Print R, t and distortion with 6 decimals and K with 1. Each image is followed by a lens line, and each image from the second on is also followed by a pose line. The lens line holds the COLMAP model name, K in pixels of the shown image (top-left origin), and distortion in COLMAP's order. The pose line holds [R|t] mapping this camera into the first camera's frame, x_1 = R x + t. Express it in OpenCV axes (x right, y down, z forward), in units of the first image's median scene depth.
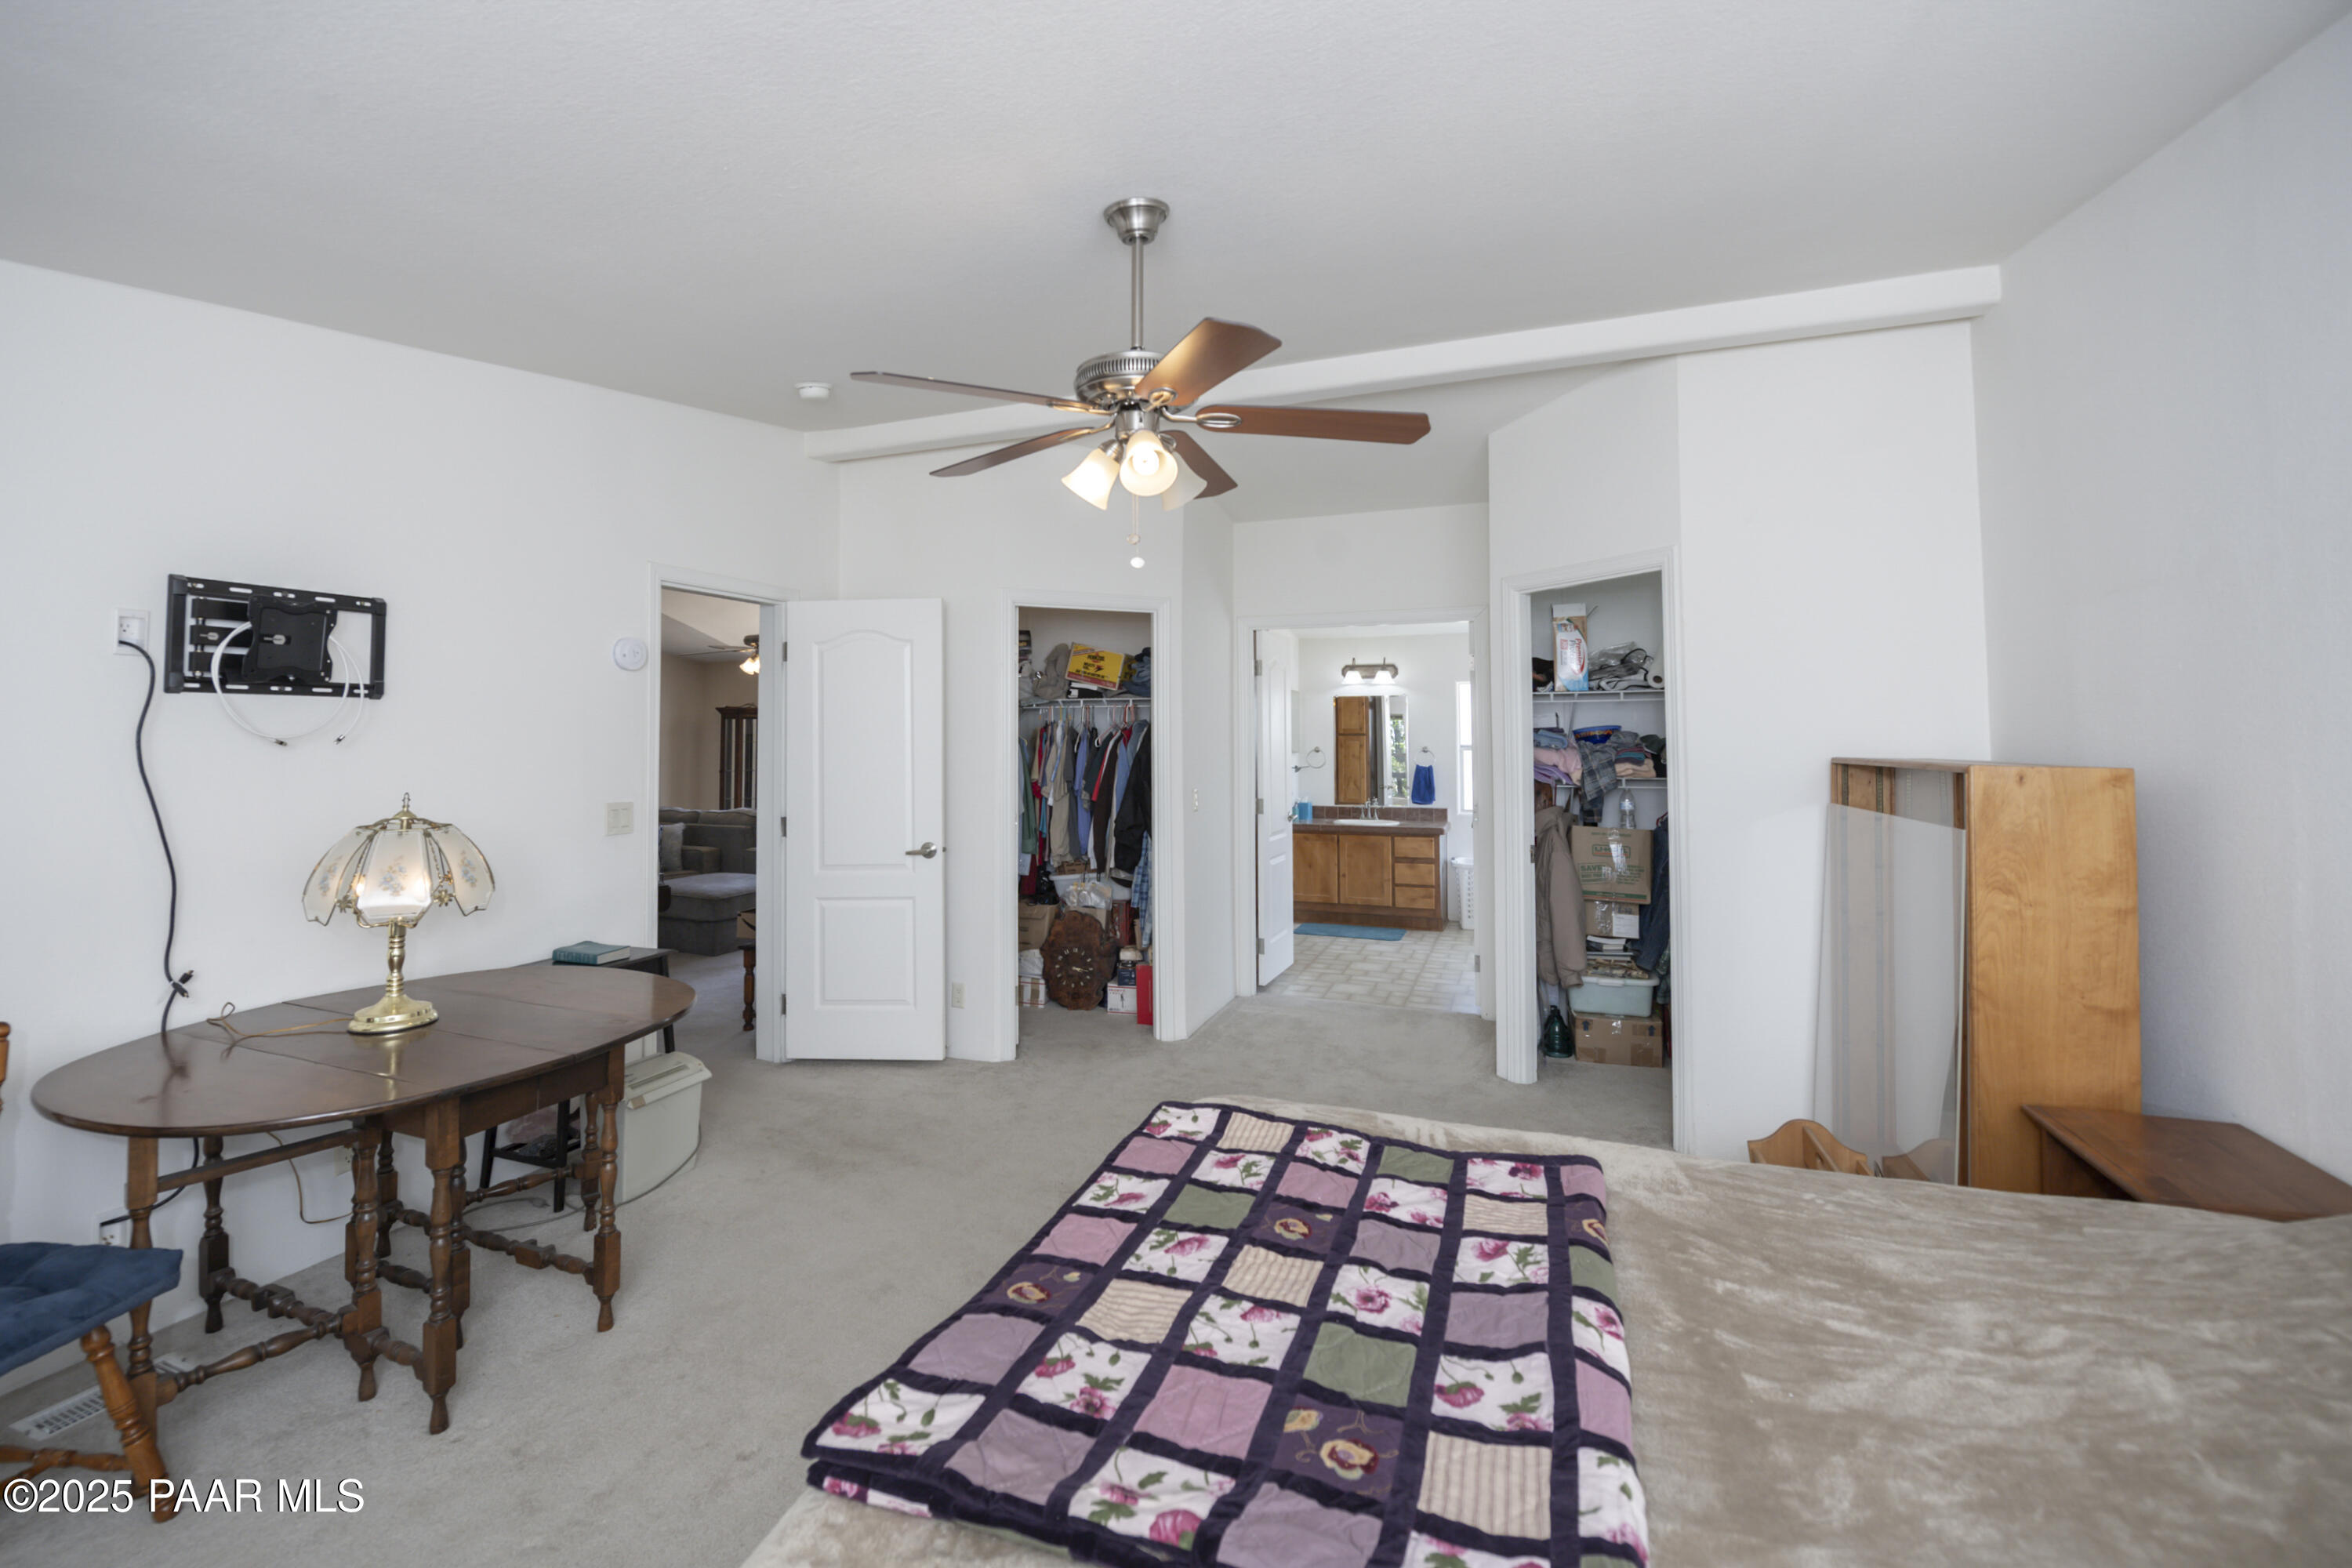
lens RADIAL K [[956.2, 0, 1180.7], [0, 956.2, 730.5], [0, 0, 1]] dist [-0.019987, 0.000335]
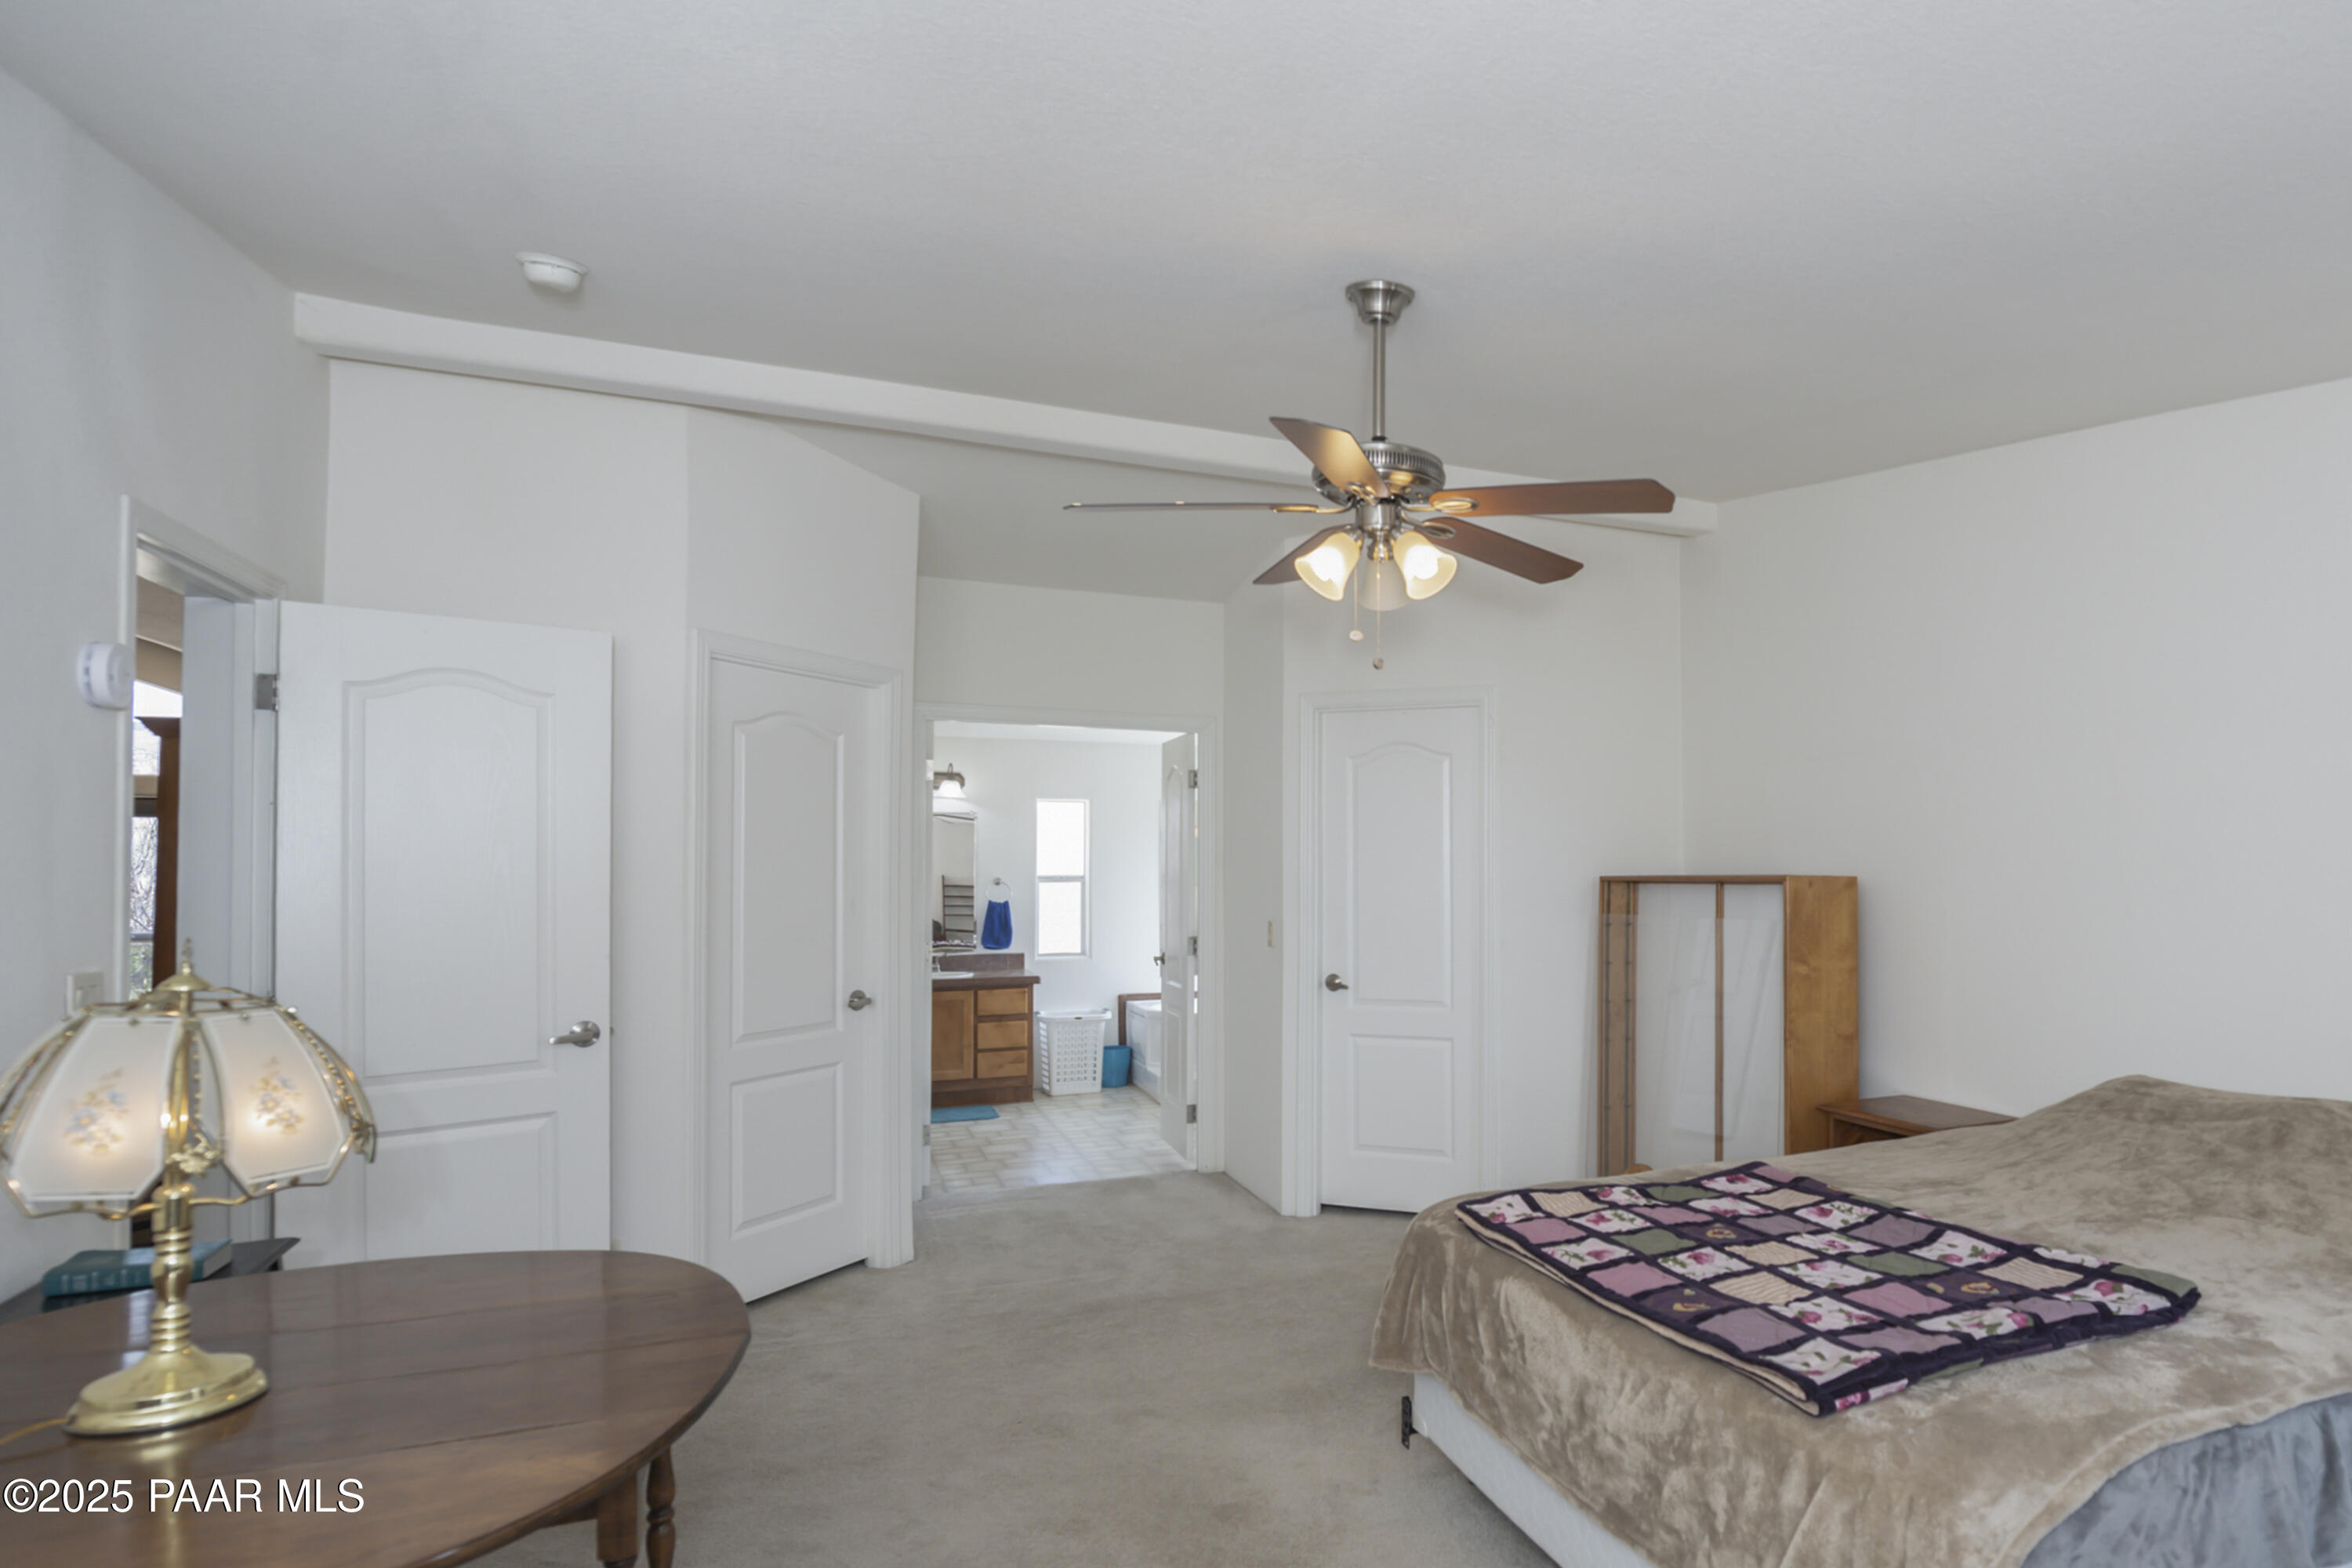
lens RADIAL K [[1400.6, 0, 1182.3], [0, 1400.6, 890.1], [0, 0, 1]] dist [0.001880, 0.000423]
pose [[0.702659, -0.004956, 0.711510, -0.980719], [-0.003468, 0.999940, 0.010390, 0.030272], [-0.711519, -0.009768, 0.702599, 0.120744]]
